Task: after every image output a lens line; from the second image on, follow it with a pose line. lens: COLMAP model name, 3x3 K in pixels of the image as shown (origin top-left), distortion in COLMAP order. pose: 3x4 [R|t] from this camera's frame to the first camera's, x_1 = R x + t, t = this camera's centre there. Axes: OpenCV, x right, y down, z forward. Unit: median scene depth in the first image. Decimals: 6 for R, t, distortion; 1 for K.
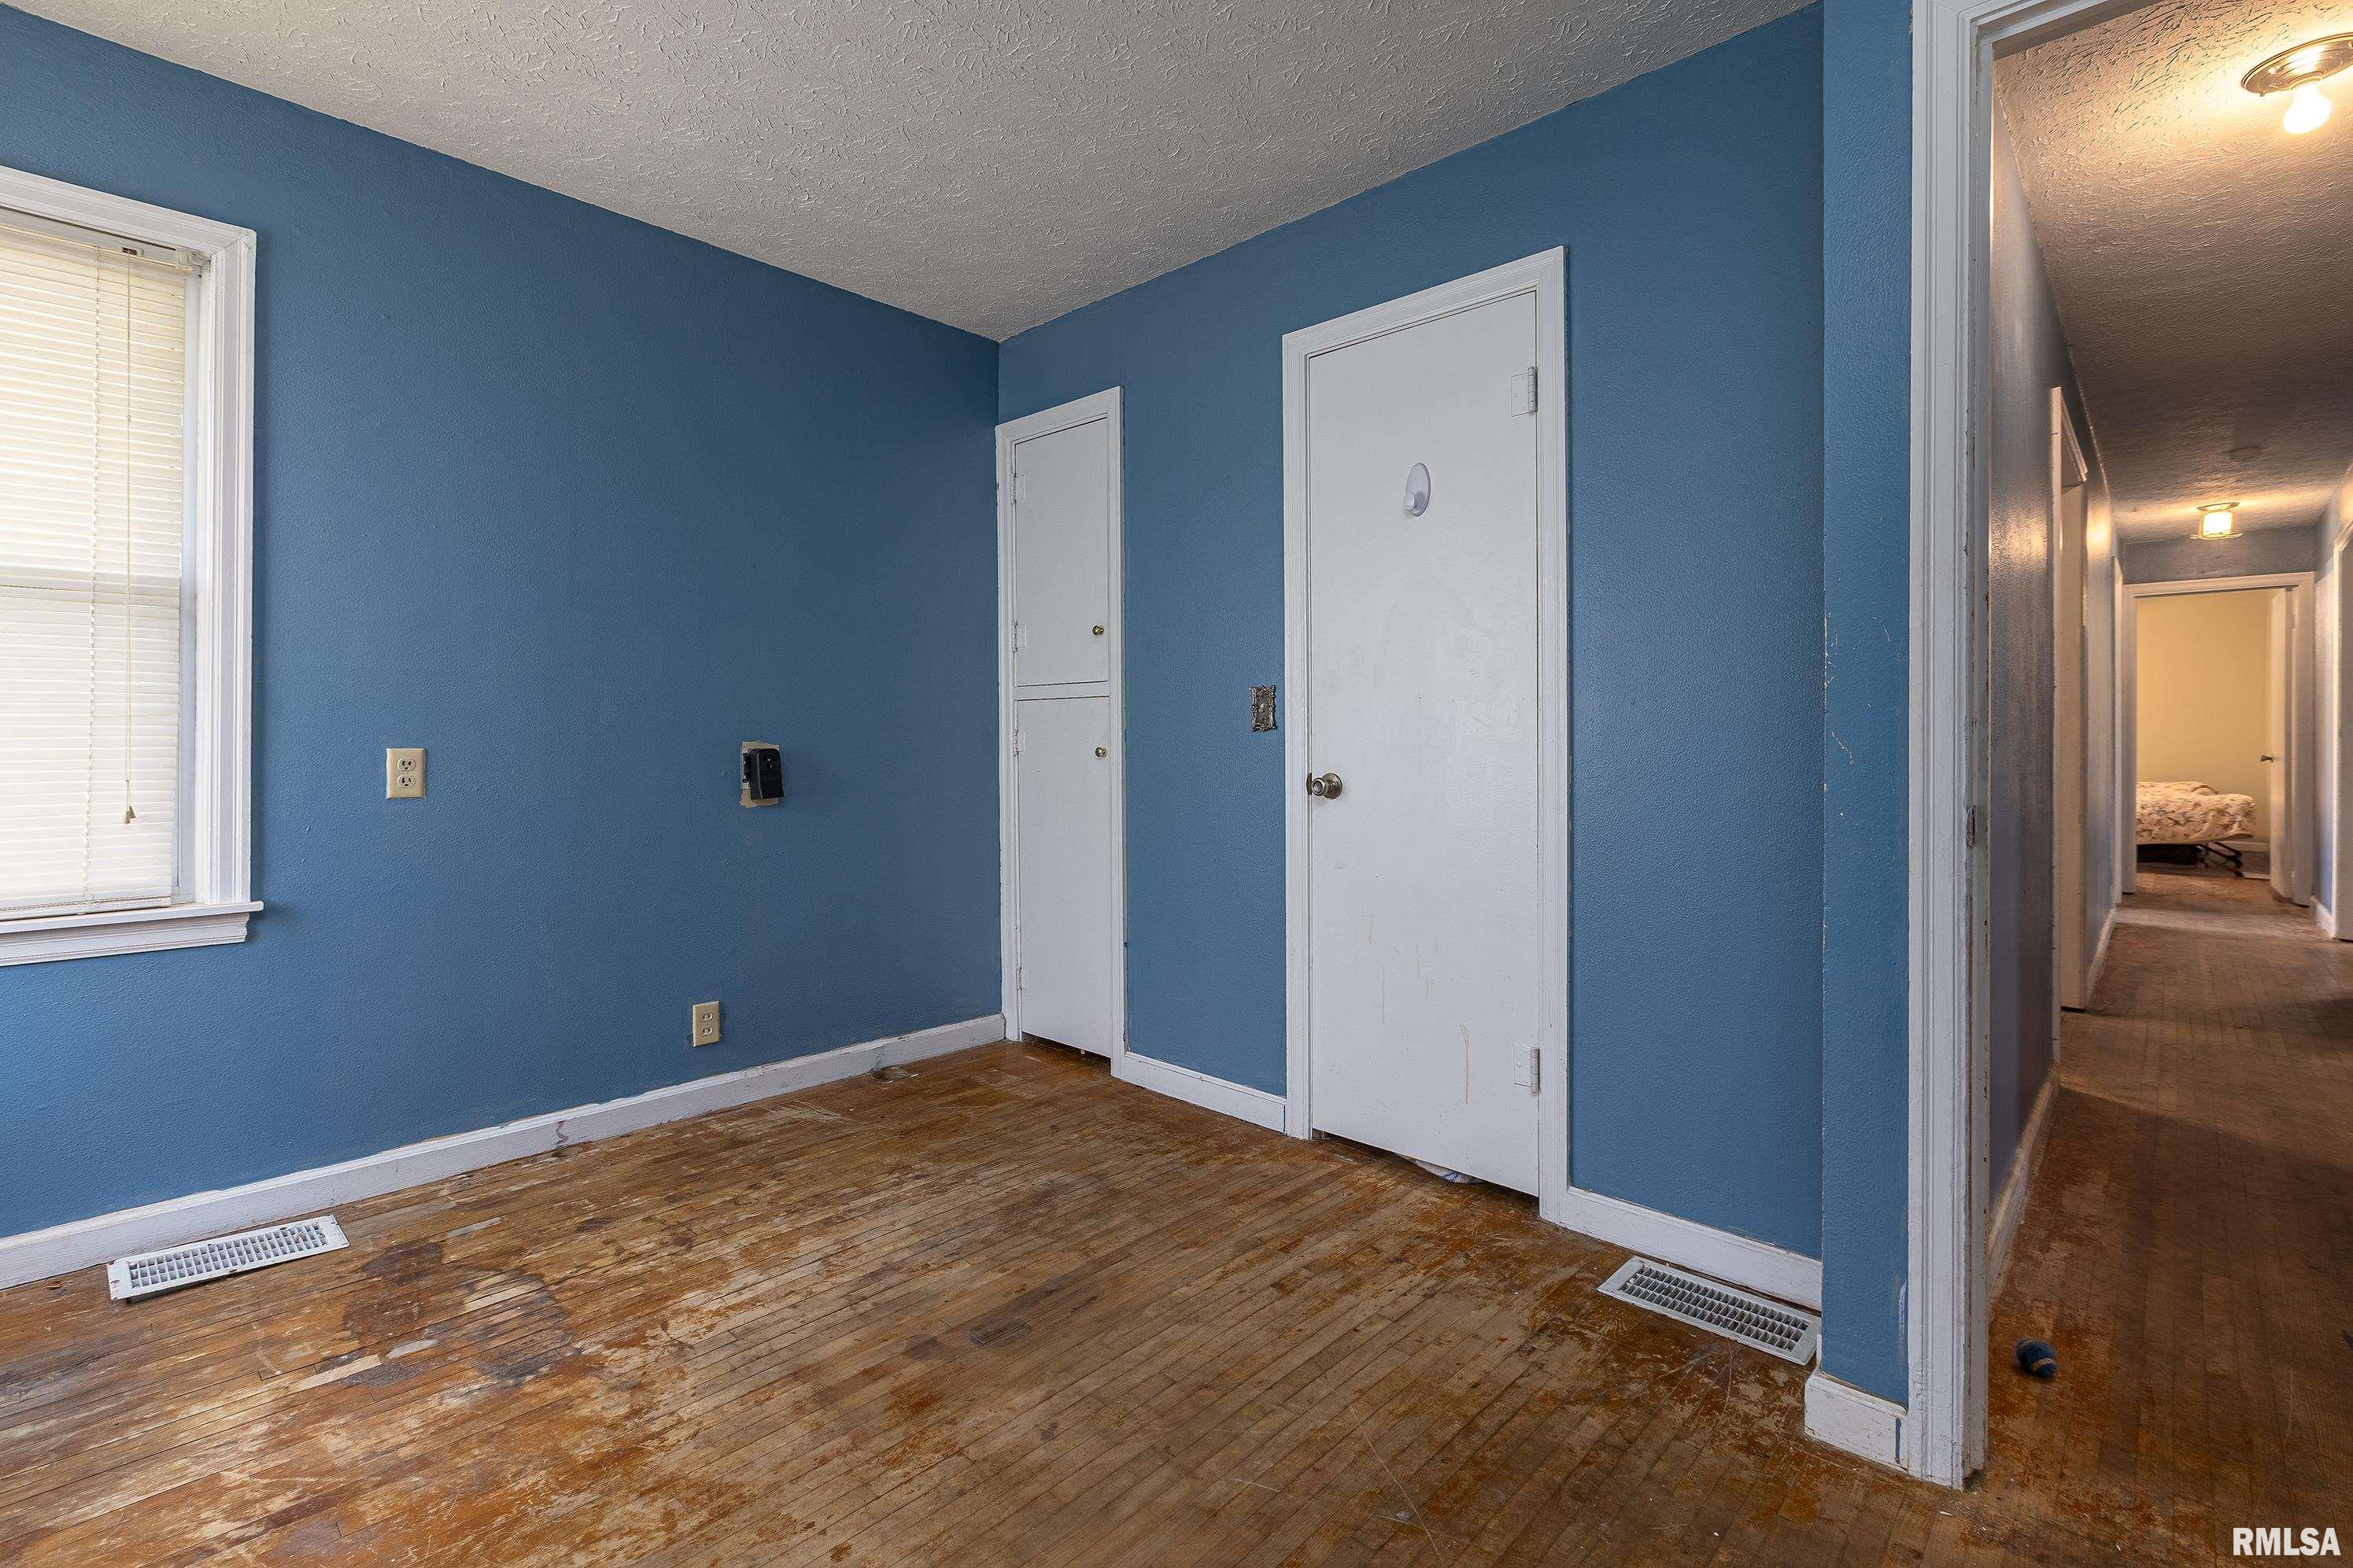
lens RADIAL K [[1054.7, 0, 1179.0], [0, 1054.7, 731.4], [0, 0, 1]] dist [-0.001203, -0.002843]
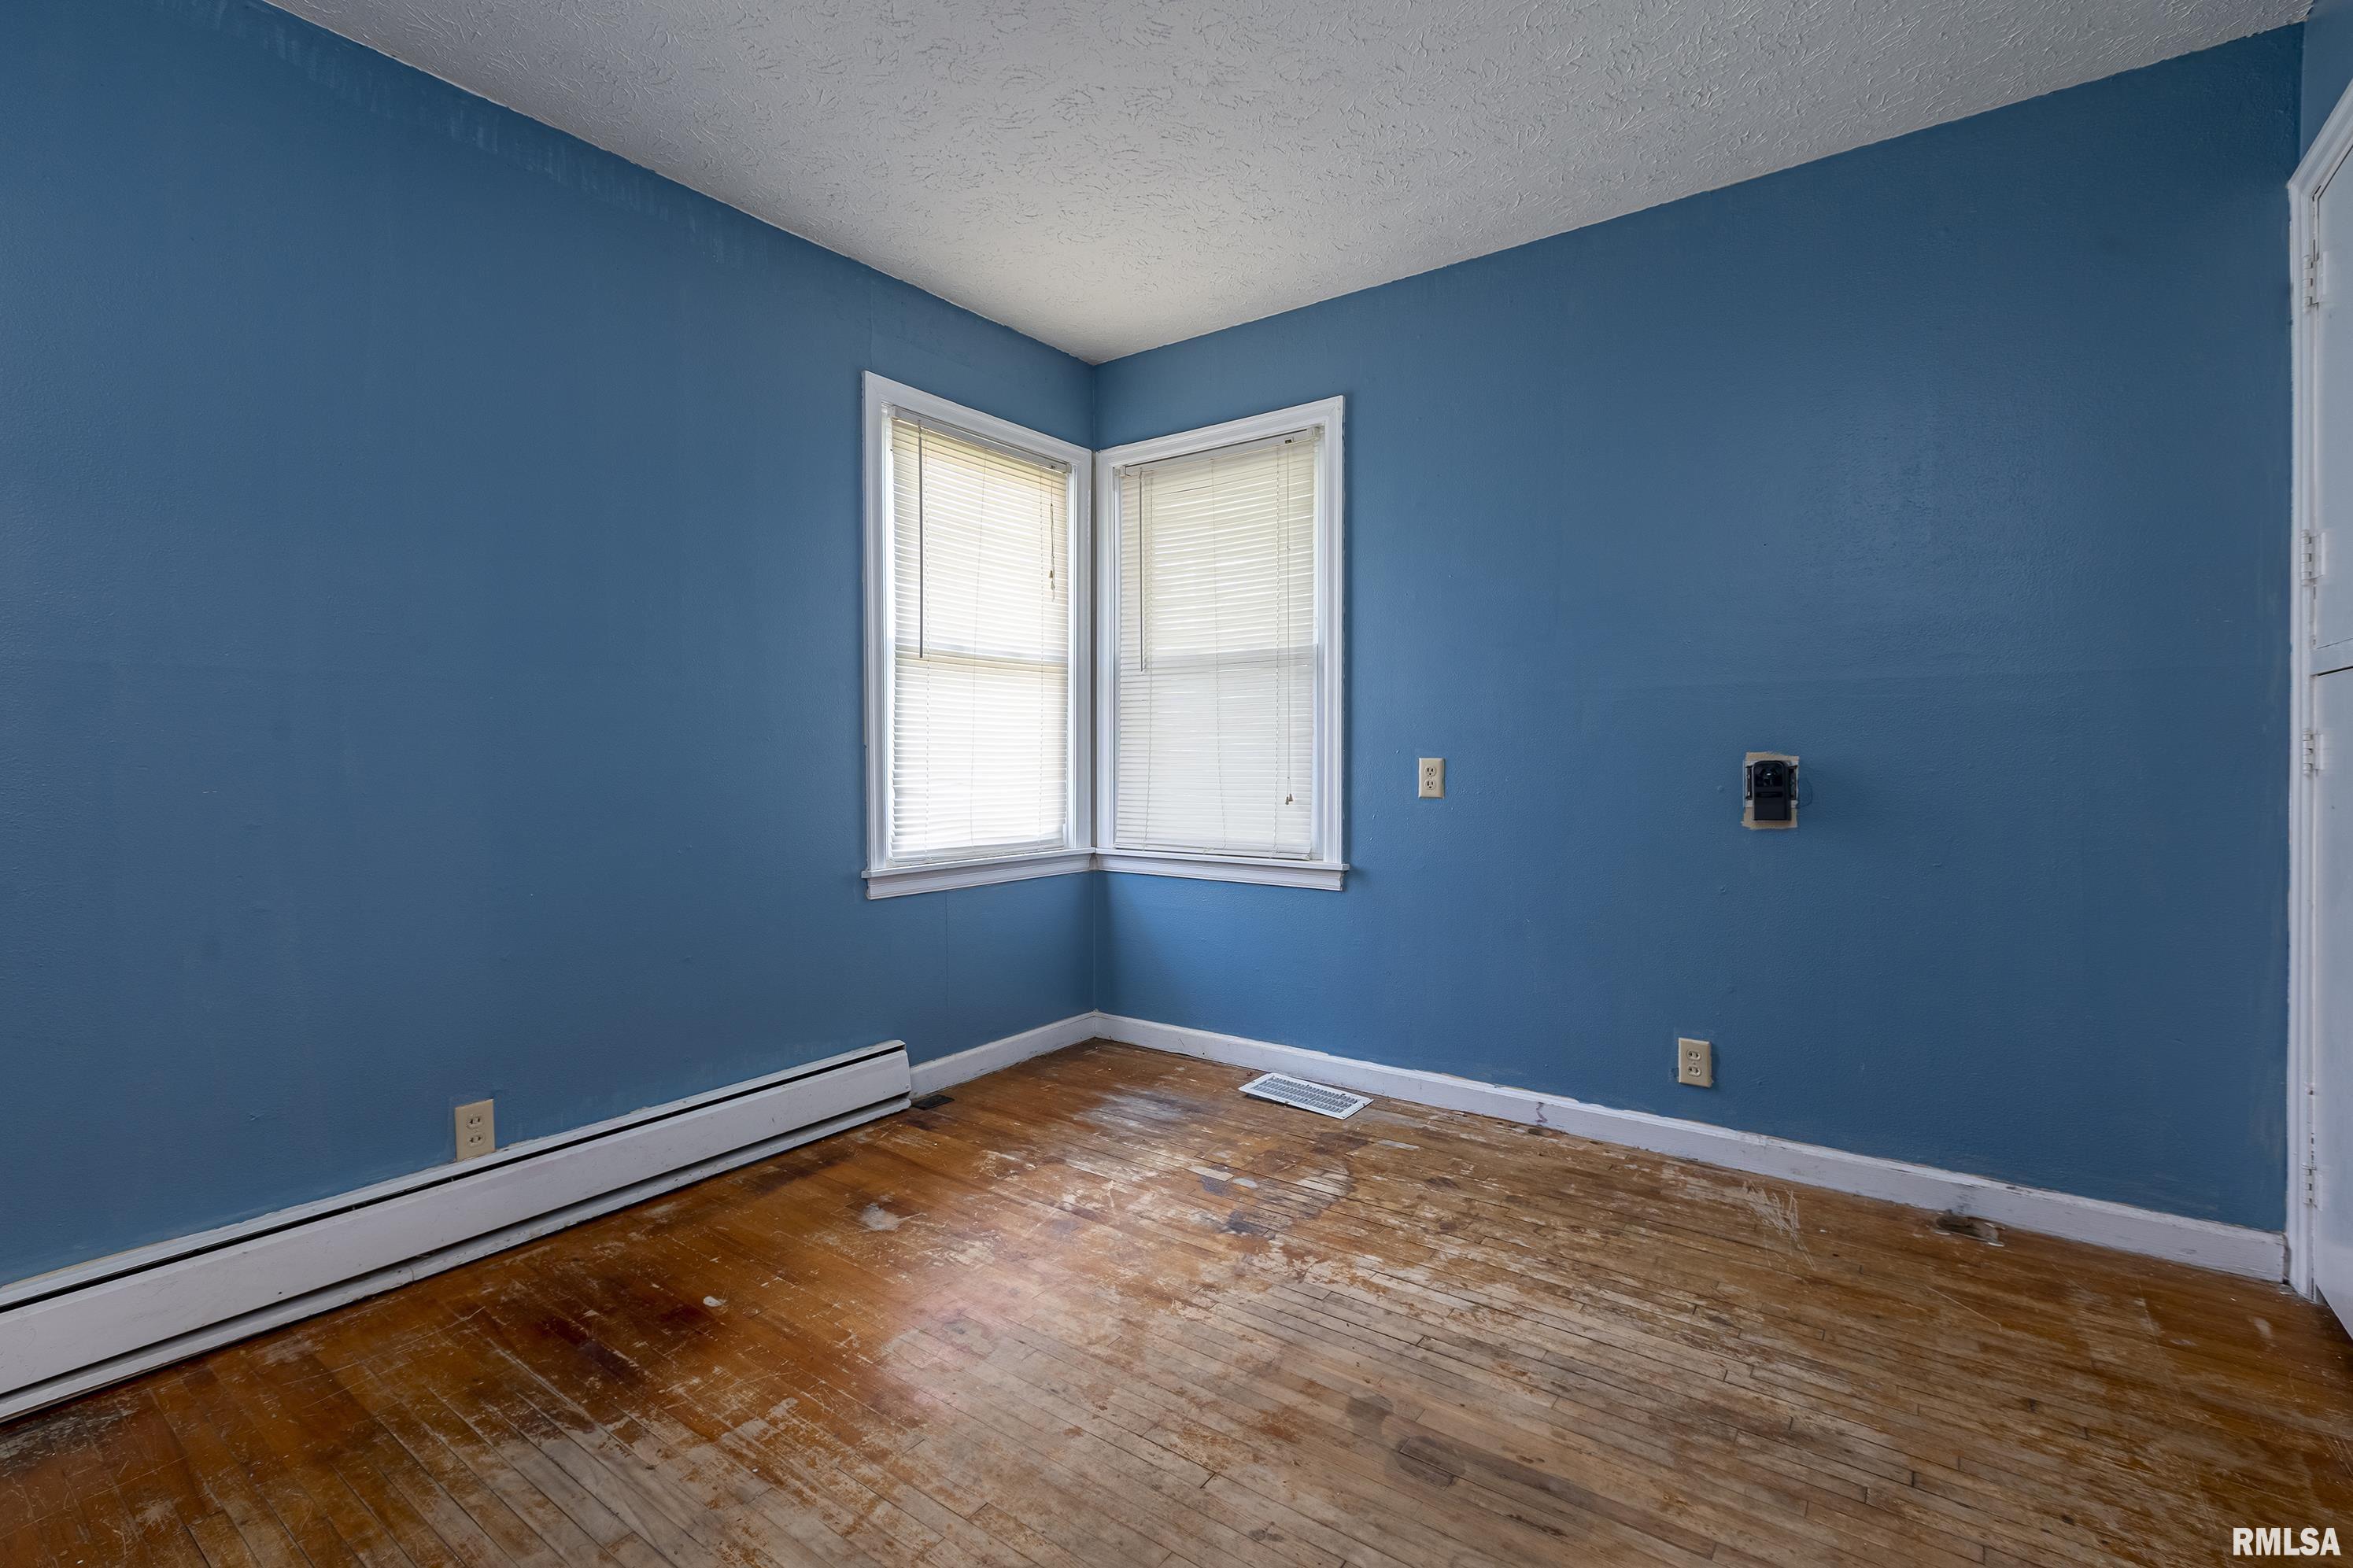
lens RADIAL K [[1054.7, 0, 1167.6], [0, 1054.7, 771.5], [0, 0, 1]] dist [-0.001203, -0.002843]
pose [[0.118545, 0.016531, -0.992811, 0.513153], [0.010882, 0.999780, 0.017946, 0.006612], [0.992889, -0.012931, 0.118339, 0.578156]]
